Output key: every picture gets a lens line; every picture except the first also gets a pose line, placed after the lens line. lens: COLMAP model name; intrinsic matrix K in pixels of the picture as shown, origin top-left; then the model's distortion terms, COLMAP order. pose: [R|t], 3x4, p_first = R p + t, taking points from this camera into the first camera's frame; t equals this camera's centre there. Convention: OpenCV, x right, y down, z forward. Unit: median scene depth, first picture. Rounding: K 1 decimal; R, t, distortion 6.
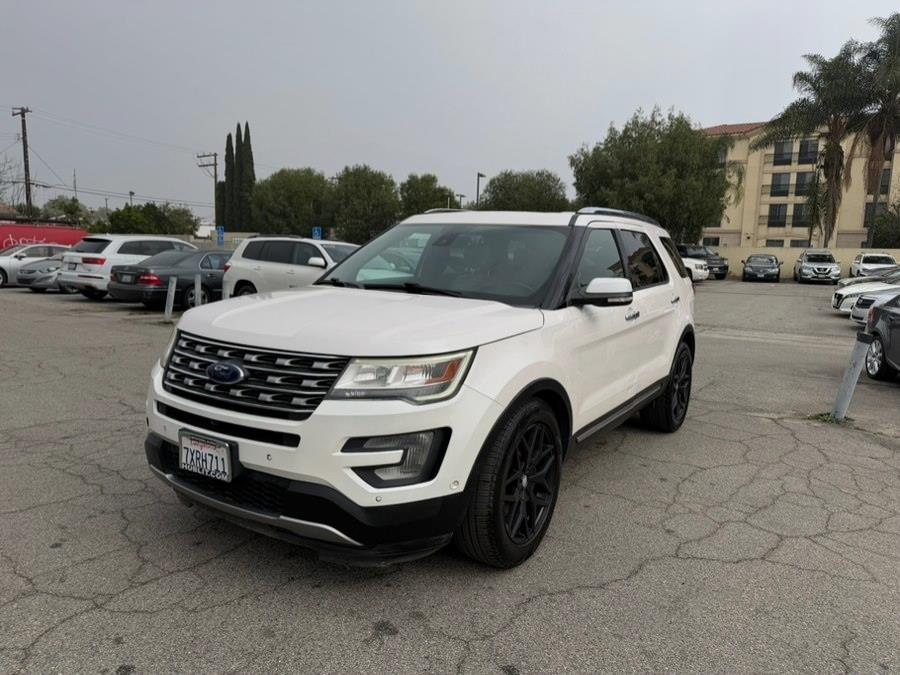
lens RADIAL K [[634.5, 0, 448.9], [0, 634.5, 332.3], [0, 0, 1]] dist [0.022336, -0.031840]
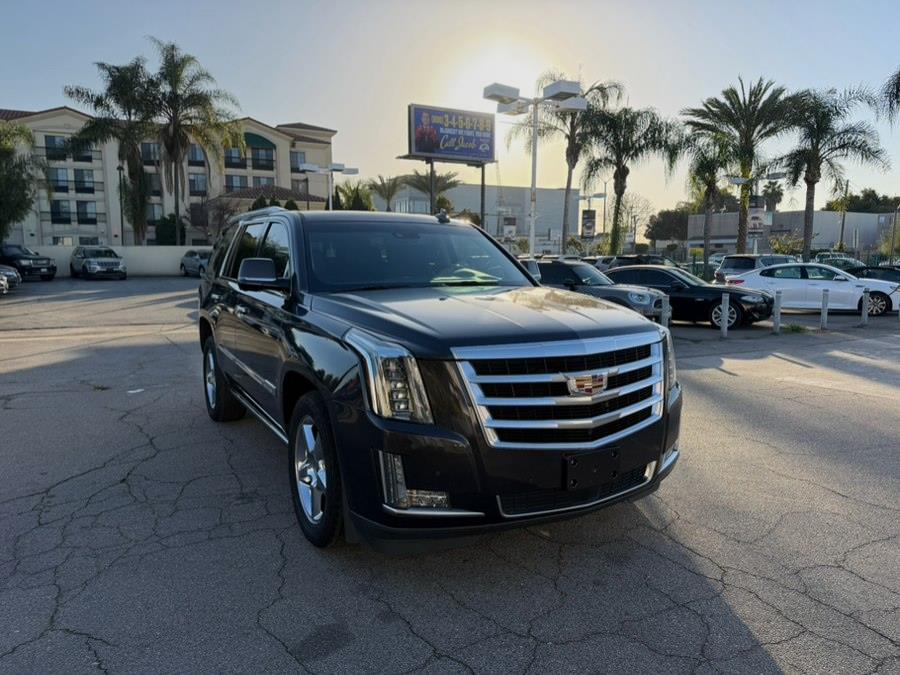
lens RADIAL K [[634.5, 0, 457.4], [0, 634.5, 338.5], [0, 0, 1]] dist [0.022336, -0.031840]
pose [[0.462381, -0.138927, 0.875730, -0.120287], [0.124045, 0.988072, 0.091254, -0.008563], [-0.877961, 0.066436, 0.474099, 0.028690]]
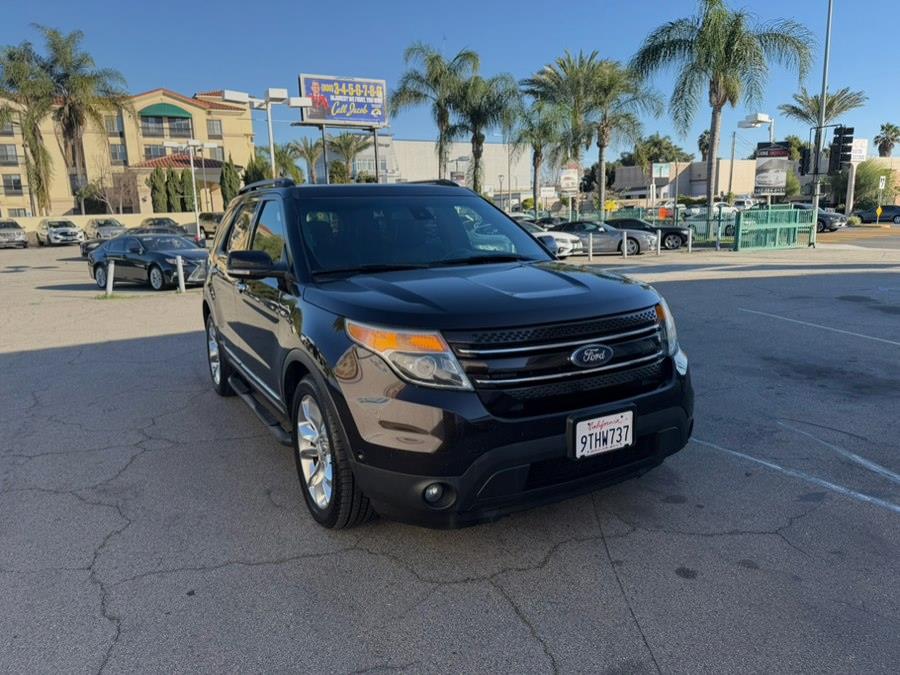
lens RADIAL K [[634.5, 0, 464.9], [0, 634.5, 342.7], [0, 0, 1]] dist [0.022336, -0.031840]
pose [[0.446626, -0.220961, 0.867007, -0.138419], [0.153203, 0.973601, 0.169207, 0.015910], [-0.881507, 0.057256, 0.468687, -0.229136]]
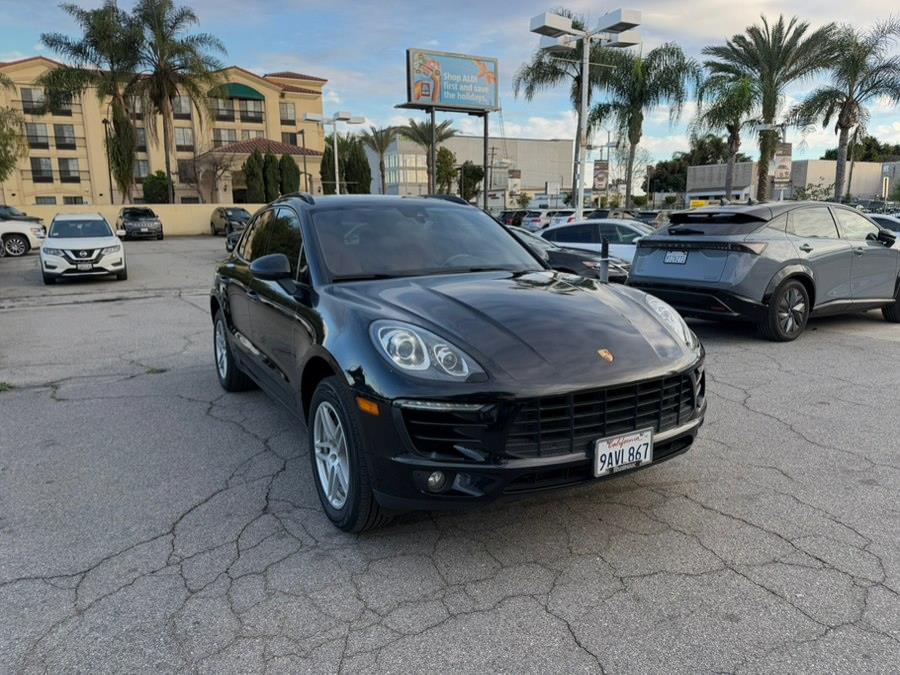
lens RADIAL K [[634.5, 0, 450.6], [0, 634.5, 346.0], [0, 0, 1]] dist [0.022336, -0.031840]
pose [[0.449727, -0.214525, 0.867020, -0.109884], [0.137498, 0.975784, 0.170115, -0.013227], [-0.882519, 0.042708, 0.468334, 0.074419]]
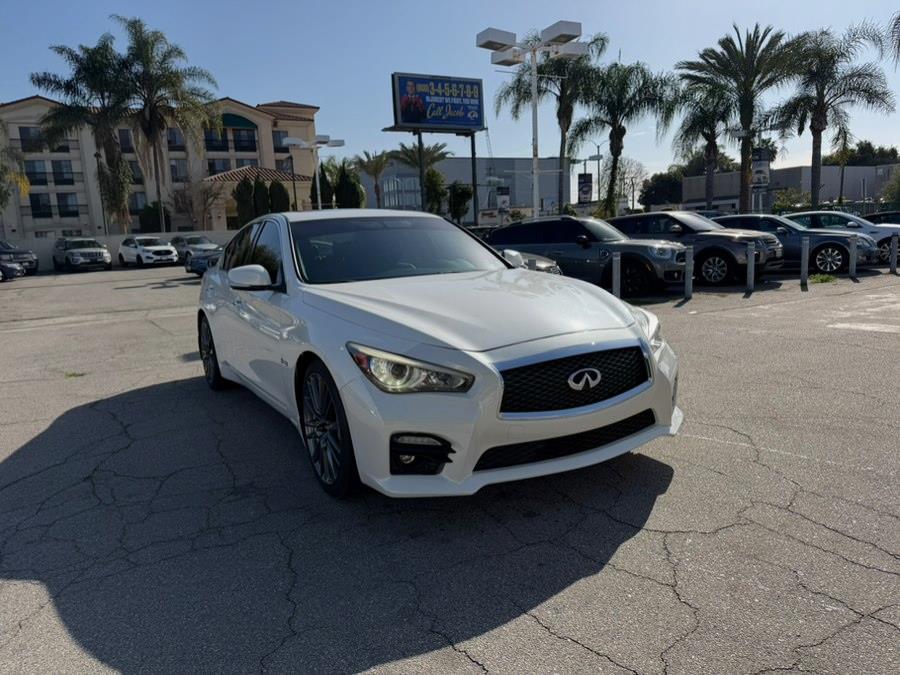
lens RADIAL K [[634.5, 0, 454.2], [0, 634.5, 346.0], [0, 0, 1]] dist [0.022336, -0.031840]
pose [[0.451774, -0.202598, 0.868824, -0.103277], [0.174991, 0.975079, 0.136383, -0.002200], [-0.874802, 0.090422, 0.475967, 0.045670]]
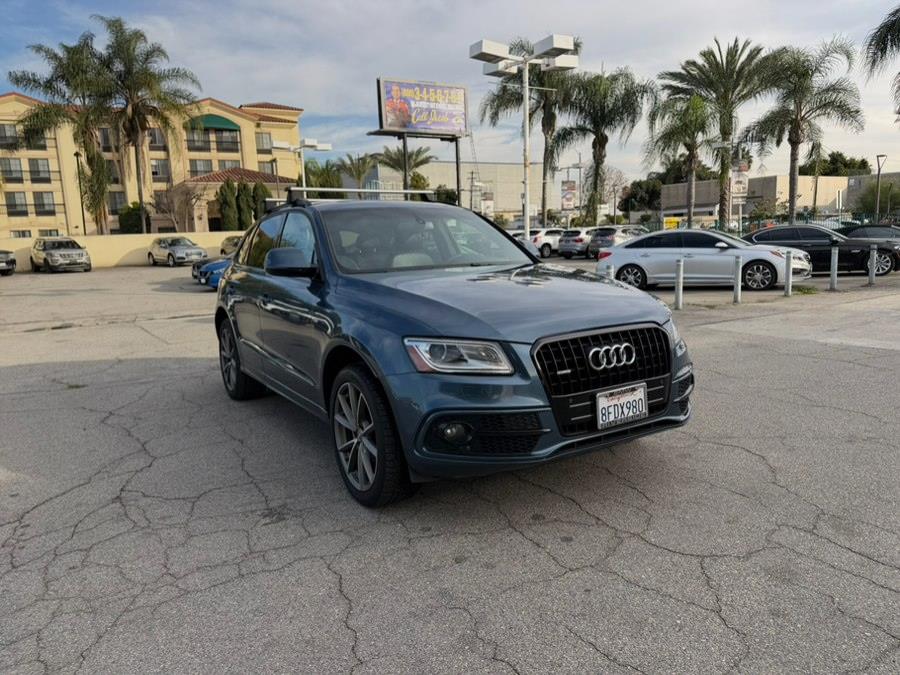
lens RADIAL K [[634.5, 0, 456.0], [0, 634.5, 340.9], [0, 0, 1]] dist [0.022336, -0.031840]
pose [[0.422272, -0.189422, 0.886457, -0.107827], [0.164078, 0.977741, 0.130768, -0.006735], [-0.891496, 0.090229, 0.443953, 0.050657]]
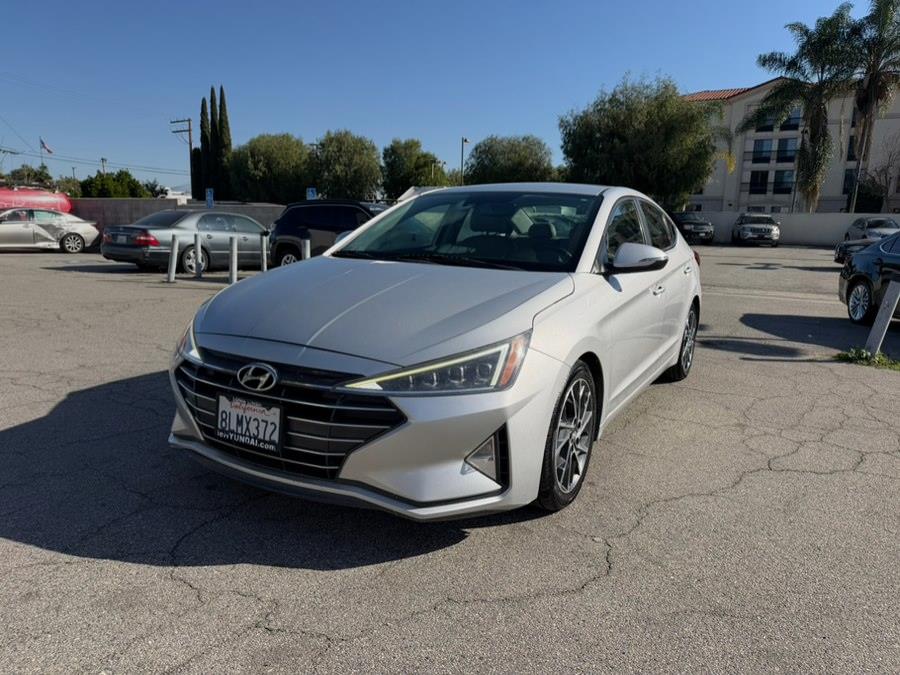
lens RADIAL K [[634.5, 0, 448.1], [0, 634.5, 337.8], [0, 0, 1]] dist [0.022336, -0.031840]
pose [[0.999382, -0.009279, 0.033895, -0.015866], [0.007478, 0.998572, 0.052892, 0.007030], [-0.034338, -0.052606, 0.998025, 0.000984]]
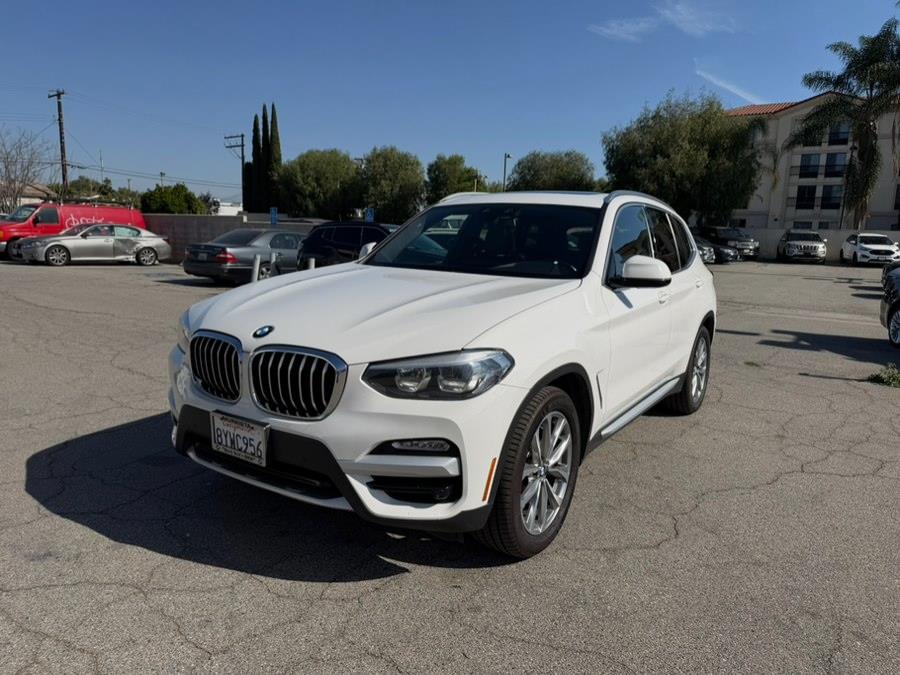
lens RADIAL K [[634.5, 0, 440.7], [0, 634.5, 334.9], [0, 0, 1]] dist [0.022336, -0.031840]
pose [[0.999440, 0.008797, -0.032287, -0.026705], [-0.007733, 0.999427, 0.032941, 0.003809], [0.032559, -0.032672, 0.998936, -0.022758]]
